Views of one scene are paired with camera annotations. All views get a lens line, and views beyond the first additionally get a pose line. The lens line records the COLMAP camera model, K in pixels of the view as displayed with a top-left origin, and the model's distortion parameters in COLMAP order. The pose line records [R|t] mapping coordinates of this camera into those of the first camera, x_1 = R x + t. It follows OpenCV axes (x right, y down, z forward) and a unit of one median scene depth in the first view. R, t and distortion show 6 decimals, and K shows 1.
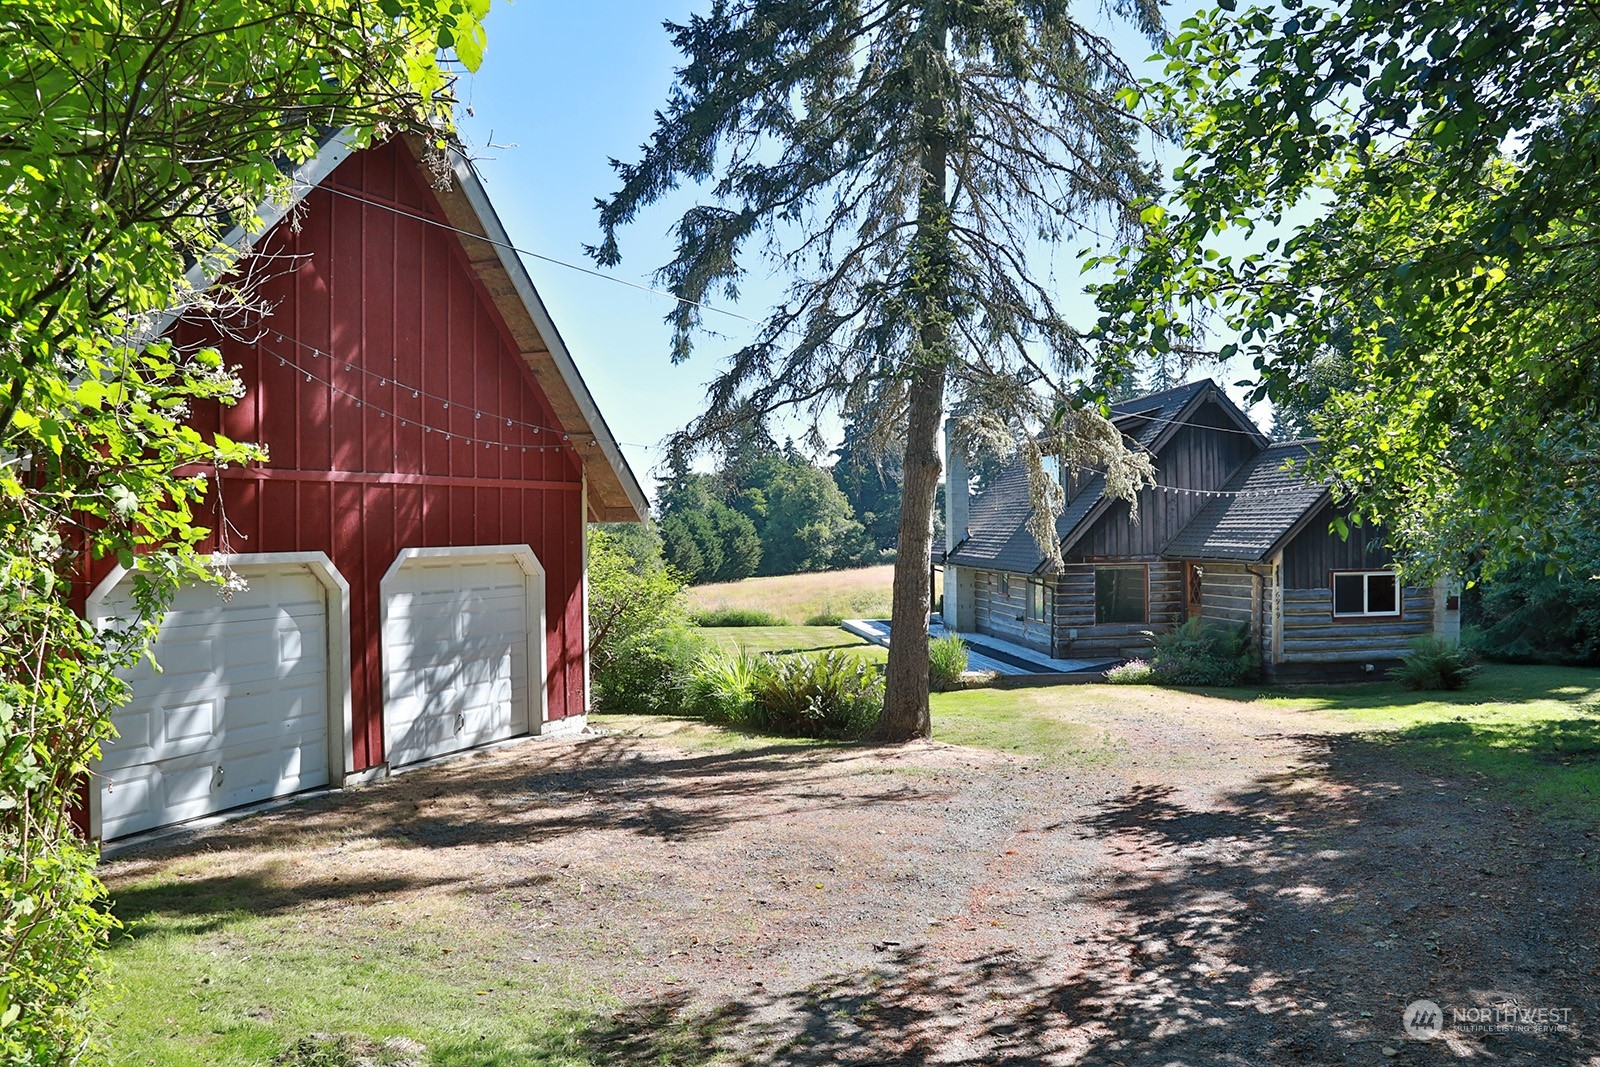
lens RADIAL K [[1146.1, 0, 800.0], [0, 1146.1, 533.5], [0, 0, 1]] dist [-0.134801, 0.097636]
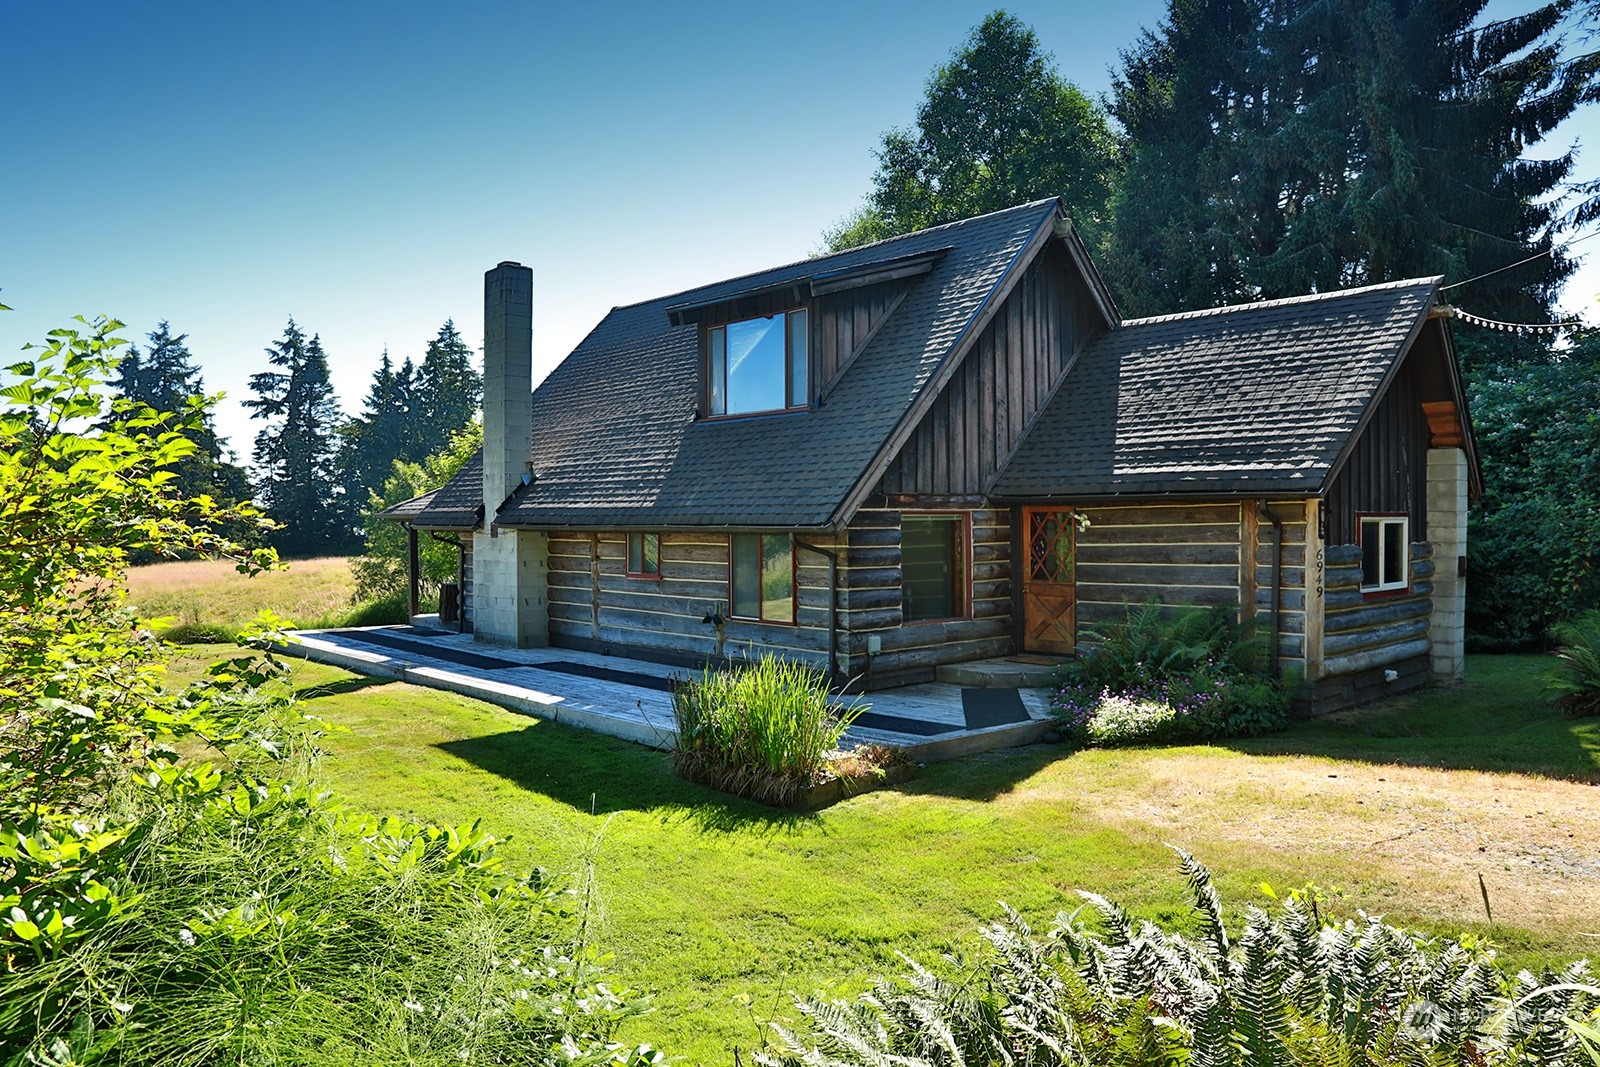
lens RADIAL K [[1146.1, 0, 800.0], [0, 1146.1, 533.5], [0, 0, 1]] dist [-0.134801, 0.097636]
pose [[0.819576, 0.002634, 0.572965, -0.084066], [-0.002943, 0.999996, -0.000388, 0.038438], [-0.572963, -0.001368, 0.819580, 0.592677]]
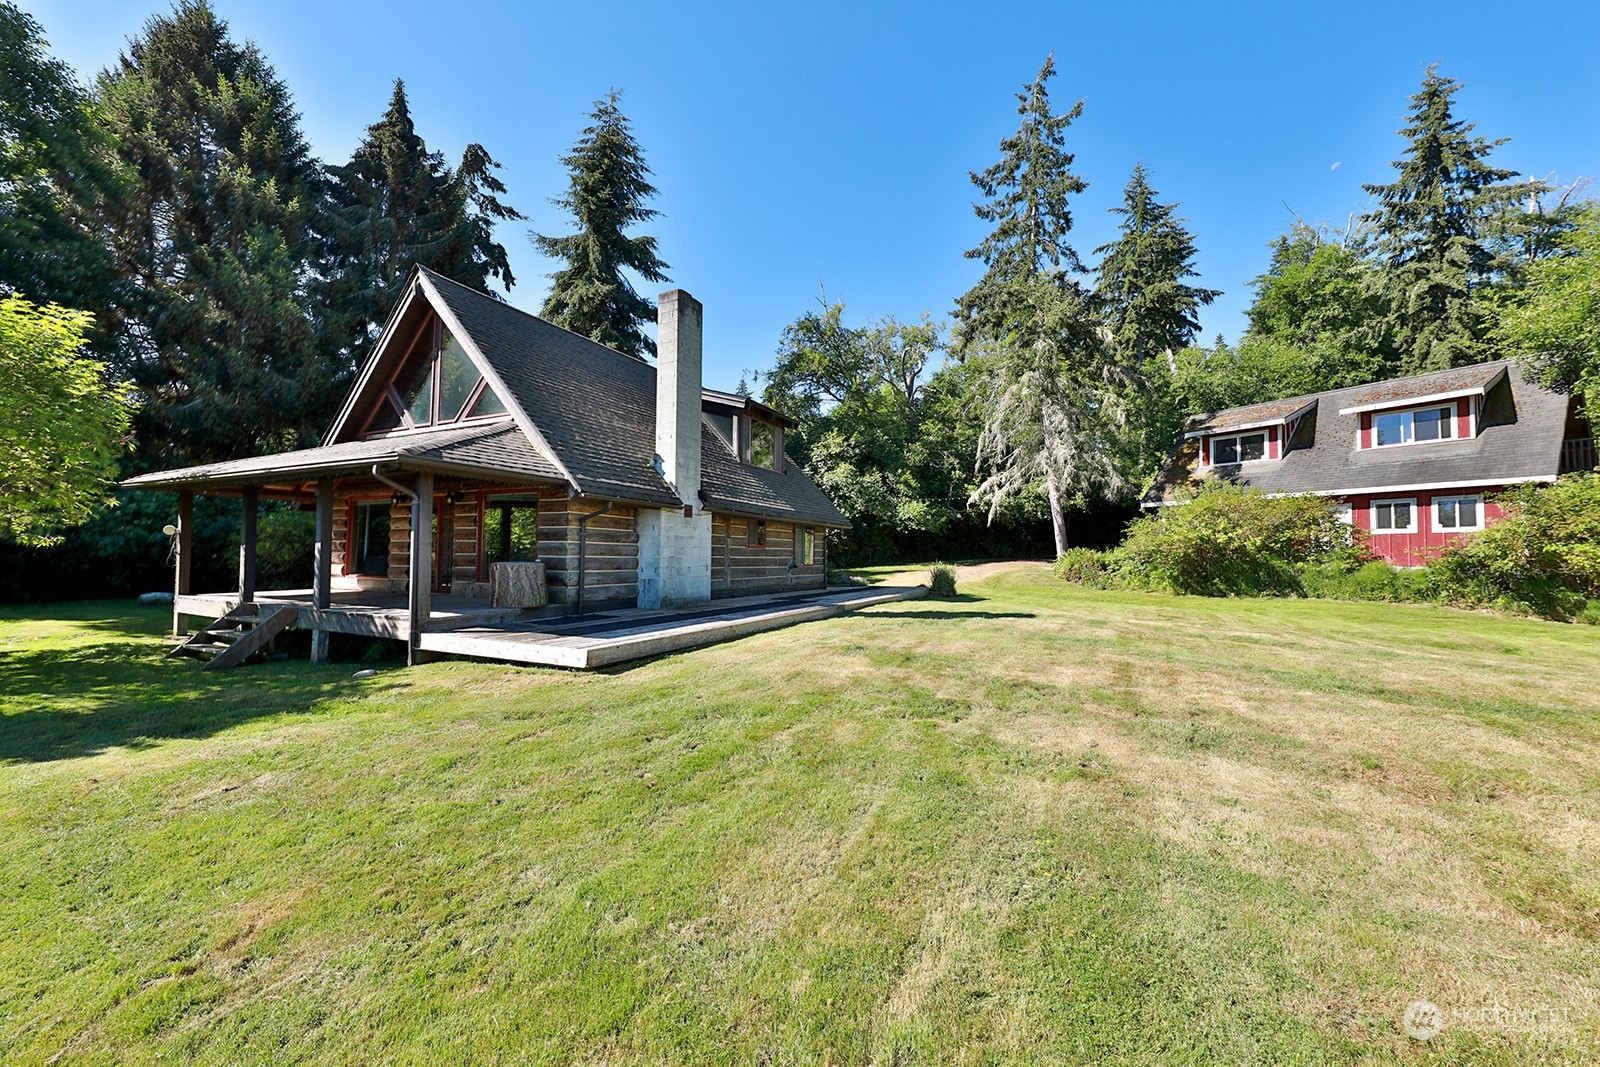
lens RADIAL K [[601.9, 0, 800.0], [0, 601.9, 533.5], [0, 0, 1]] dist [0.015825, -0.008031]
pose [[-0.820457, 0.029697, 0.570937, -0.168991], [0.007651, 0.999131, -0.040974, 0.074875], [-0.571657, -0.029249, -0.819971, 1.668559]]
